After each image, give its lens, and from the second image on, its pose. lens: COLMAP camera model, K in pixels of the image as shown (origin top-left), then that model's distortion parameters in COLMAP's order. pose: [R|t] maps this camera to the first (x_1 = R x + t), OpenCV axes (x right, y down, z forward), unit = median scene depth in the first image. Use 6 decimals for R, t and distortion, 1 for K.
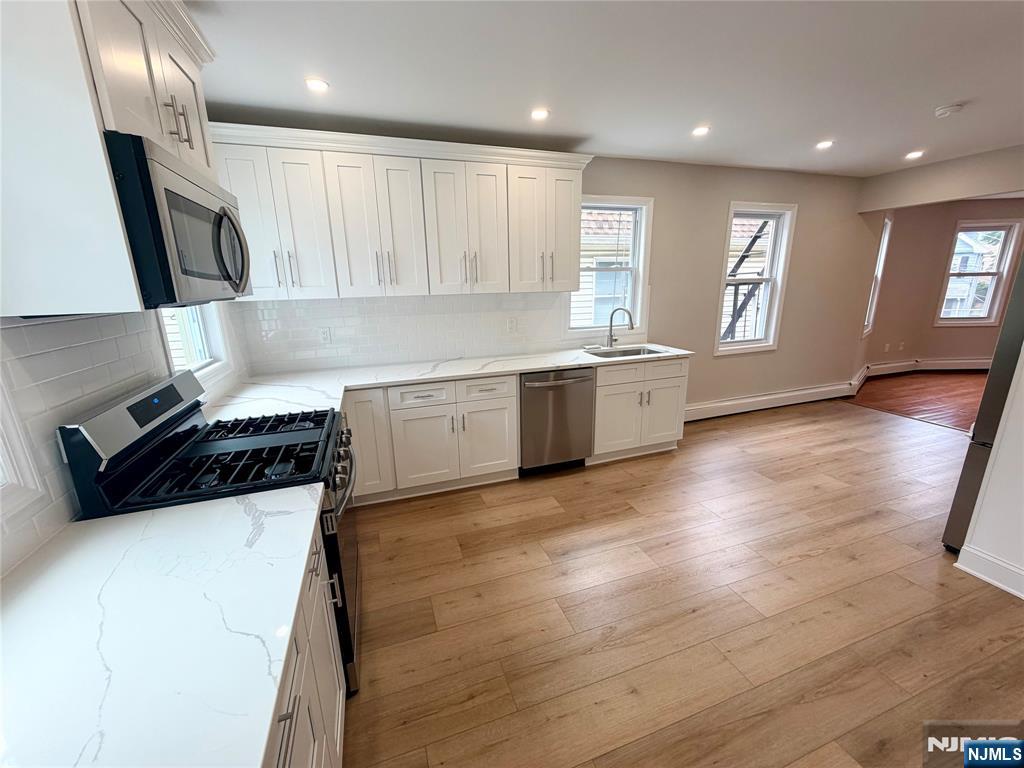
lens RADIAL K [[406.5, 0, 511.4], [0, 406.5, 383.7], [0, 0, 1]] dist [0.000590, -0.000079]
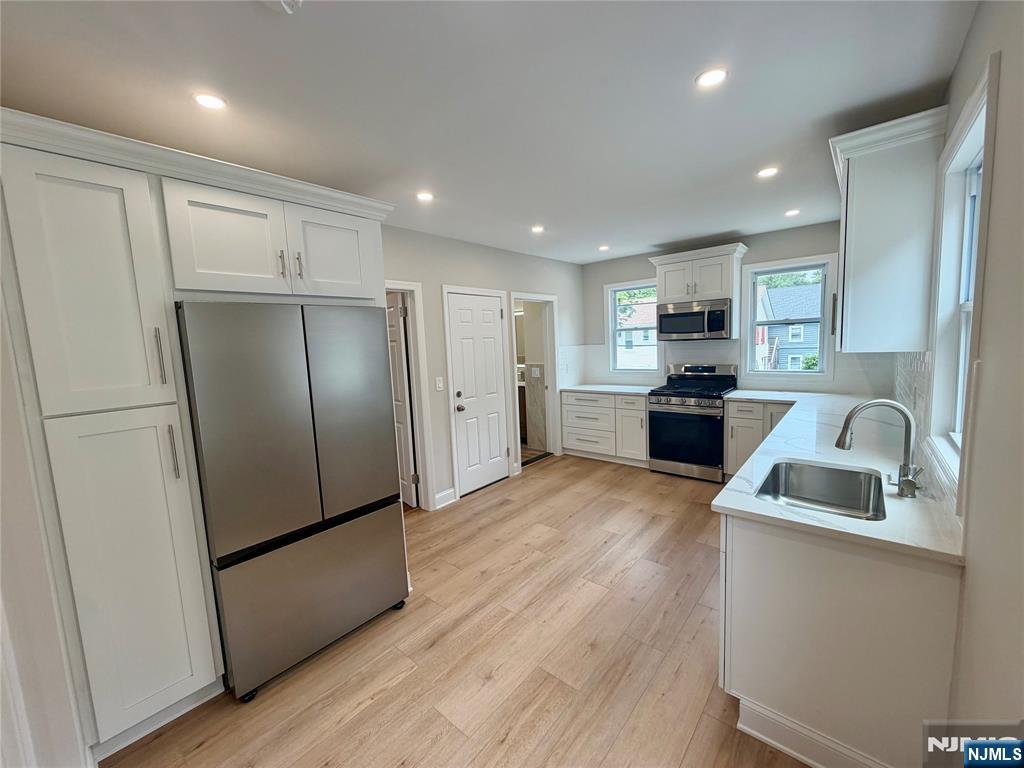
lens RADIAL K [[406.5, 0, 511.7], [0, 406.5, 384.3], [0, 0, 1]] dist [0.000590, -0.000079]
pose [[-0.859958, 0.113078, -0.497679, 1.019430], [-0.062660, 0.944376, 0.322844, -0.395292], [0.506503, 0.308817, -0.805038, 1.439198]]
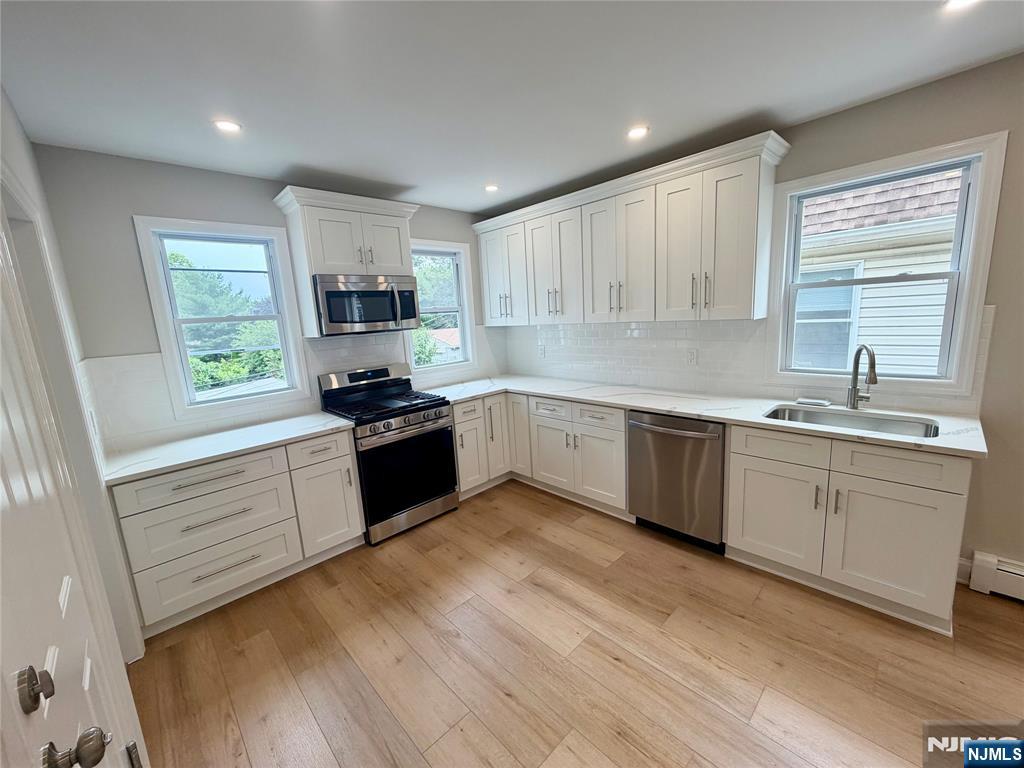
lens RADIAL K [[406.5, 0, 509.1], [0, 406.5, 382.5], [0, 0, 1]] dist [0.000590, -0.000079]
pose [[0.415804, 0.150042, -0.896992, 0.751542], [-0.172242, 0.981439, 0.084325, -0.118625], [0.892995, 0.119437, 0.433930, 0.355404]]
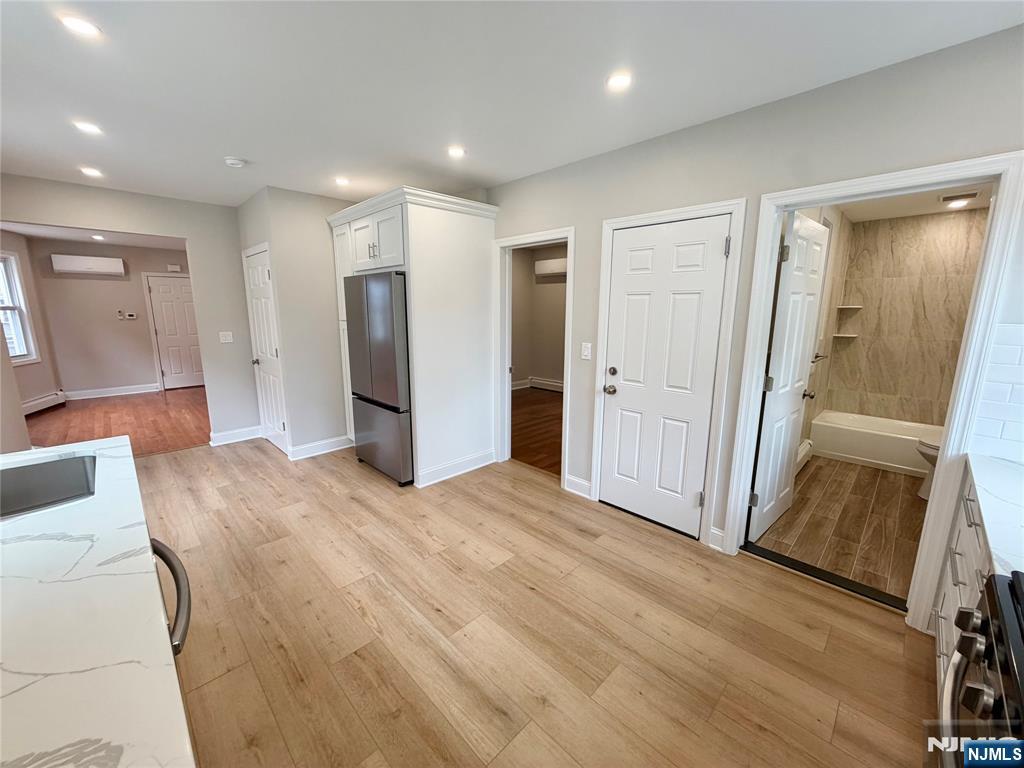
lens RADIAL K [[406.5, 0, 508.3], [0, 406.5, 382.8], [0, 0, 1]] dist [0.000590, -0.000079]
pose [[-0.427811, -0.144639, 0.892220, -0.309627], [0.225669, 0.938760, 0.260390, -0.203576], [-0.875244, 0.312744, -0.368972, 0.861448]]
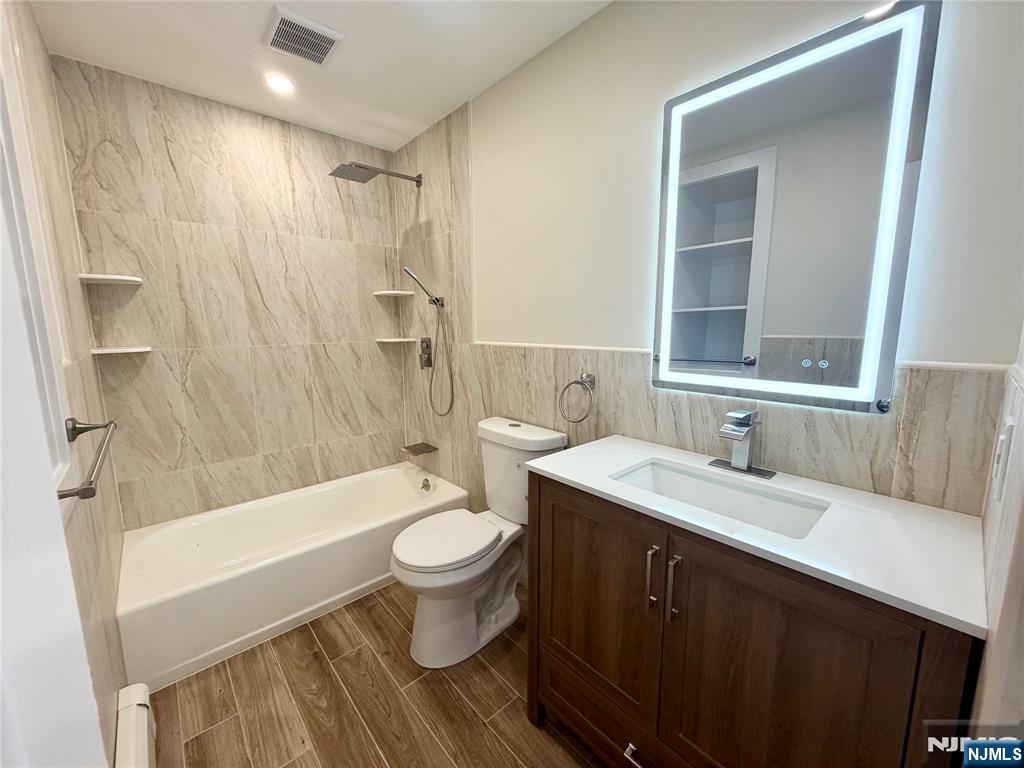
lens RADIAL K [[406.5, 0, 511.7], [0, 406.5, 383.7], [0, 0, 1]] dist [0.000590, -0.000079]
pose [[-0.921393, 0.084849, -0.379258, -0.069504], [-0.068223, 0.925408, 0.372781, -0.073588], [0.382598, 0.369352, -0.846875, 0.435870]]
